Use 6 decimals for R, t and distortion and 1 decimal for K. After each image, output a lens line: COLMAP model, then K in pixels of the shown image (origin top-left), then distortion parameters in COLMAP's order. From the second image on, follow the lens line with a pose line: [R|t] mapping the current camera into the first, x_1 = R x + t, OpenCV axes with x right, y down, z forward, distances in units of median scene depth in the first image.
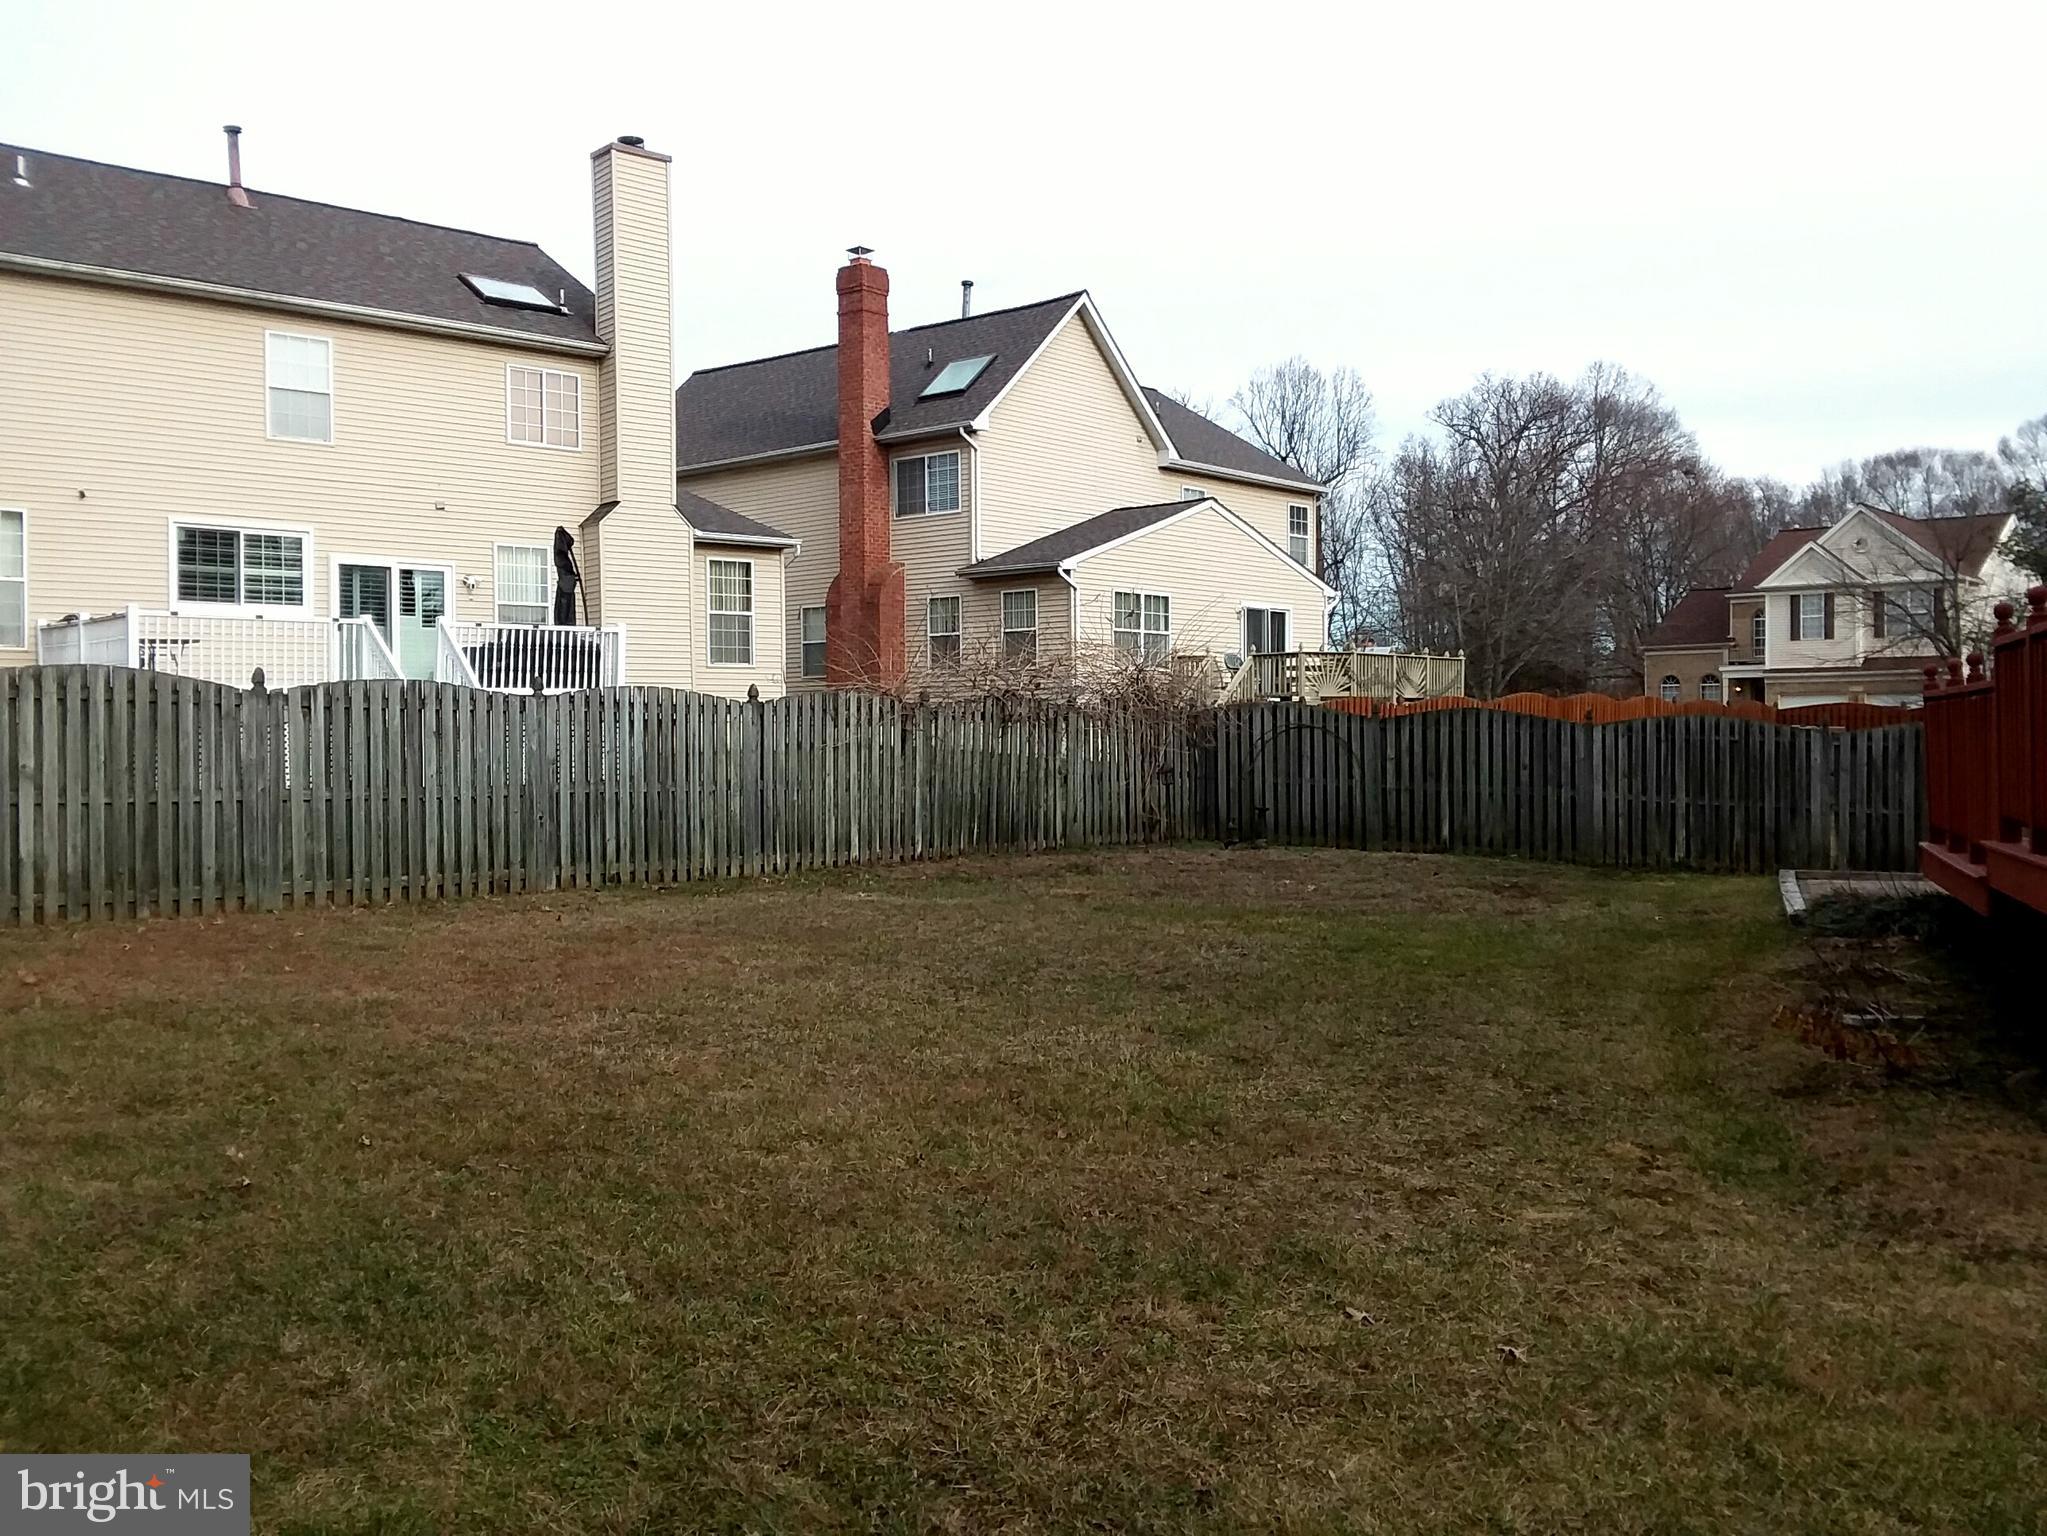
lens RADIAL K [[1753.2, 0, 1025.4], [0, 1753.2, 765.0], [0, 0, 1]] dist [0.042533, -0.037302]
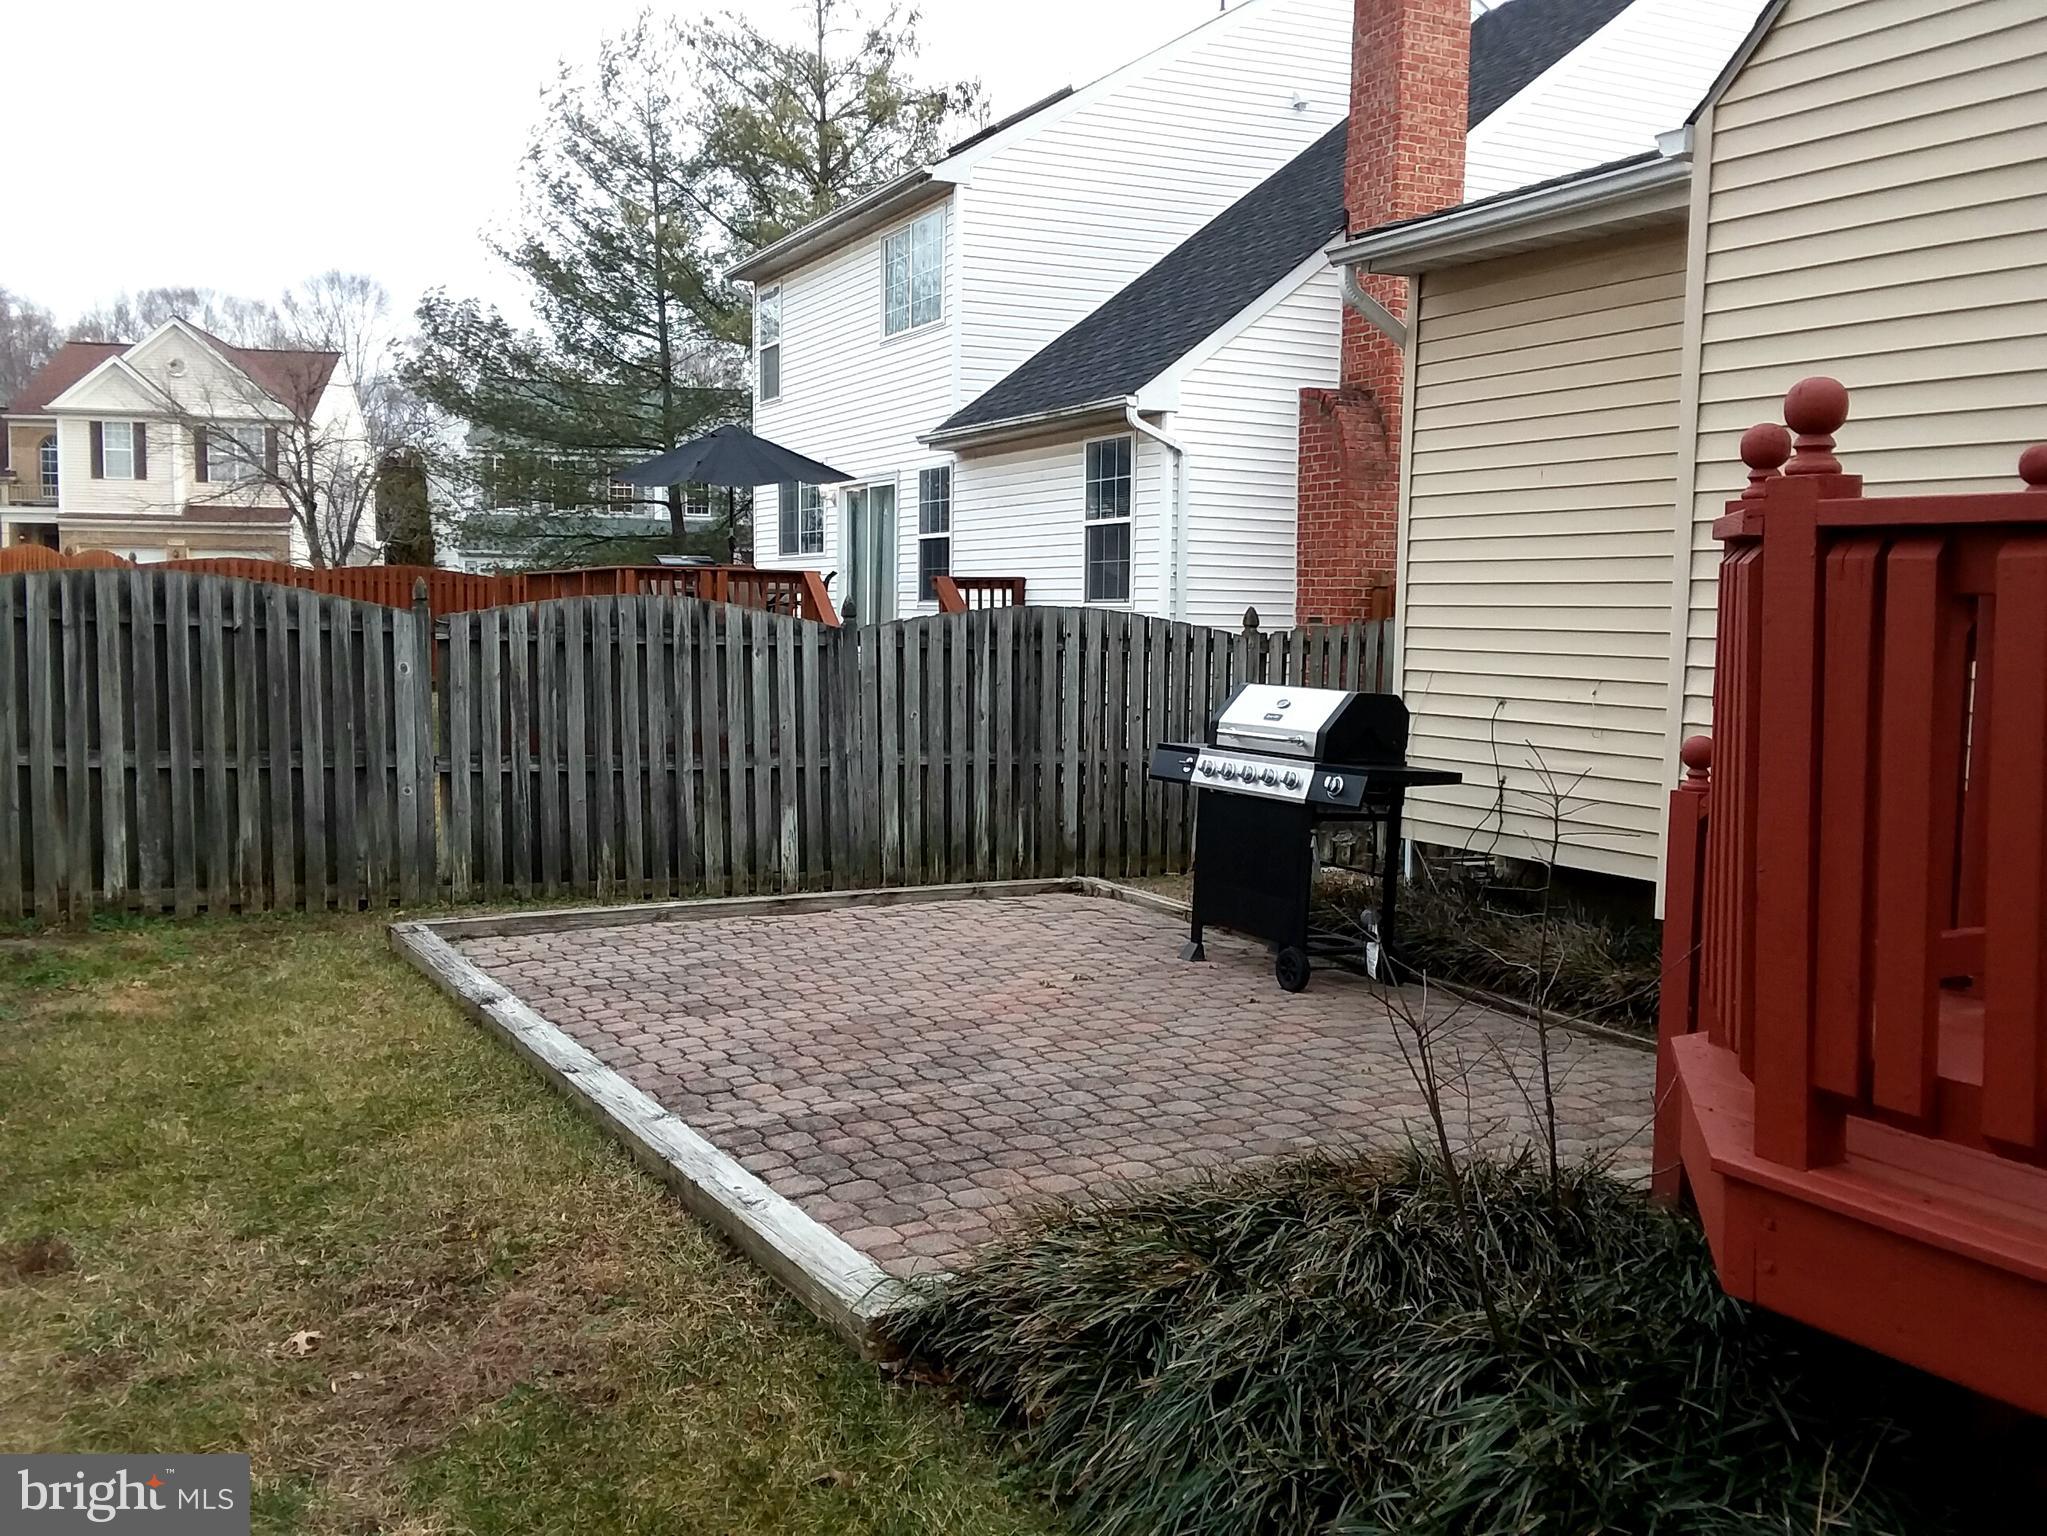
lens RADIAL K [[1753.2, 0, 1022.8], [0, 1753.2, 716.7], [0, 0, 1]] dist [0.042533, -0.037302]
pose [[0.608931, -0.040886, 0.792169, 0.157328], [-0.000840, 0.998637, 0.052188, -0.014813], [-0.793223, -0.032444, 0.608067, 0.545536]]
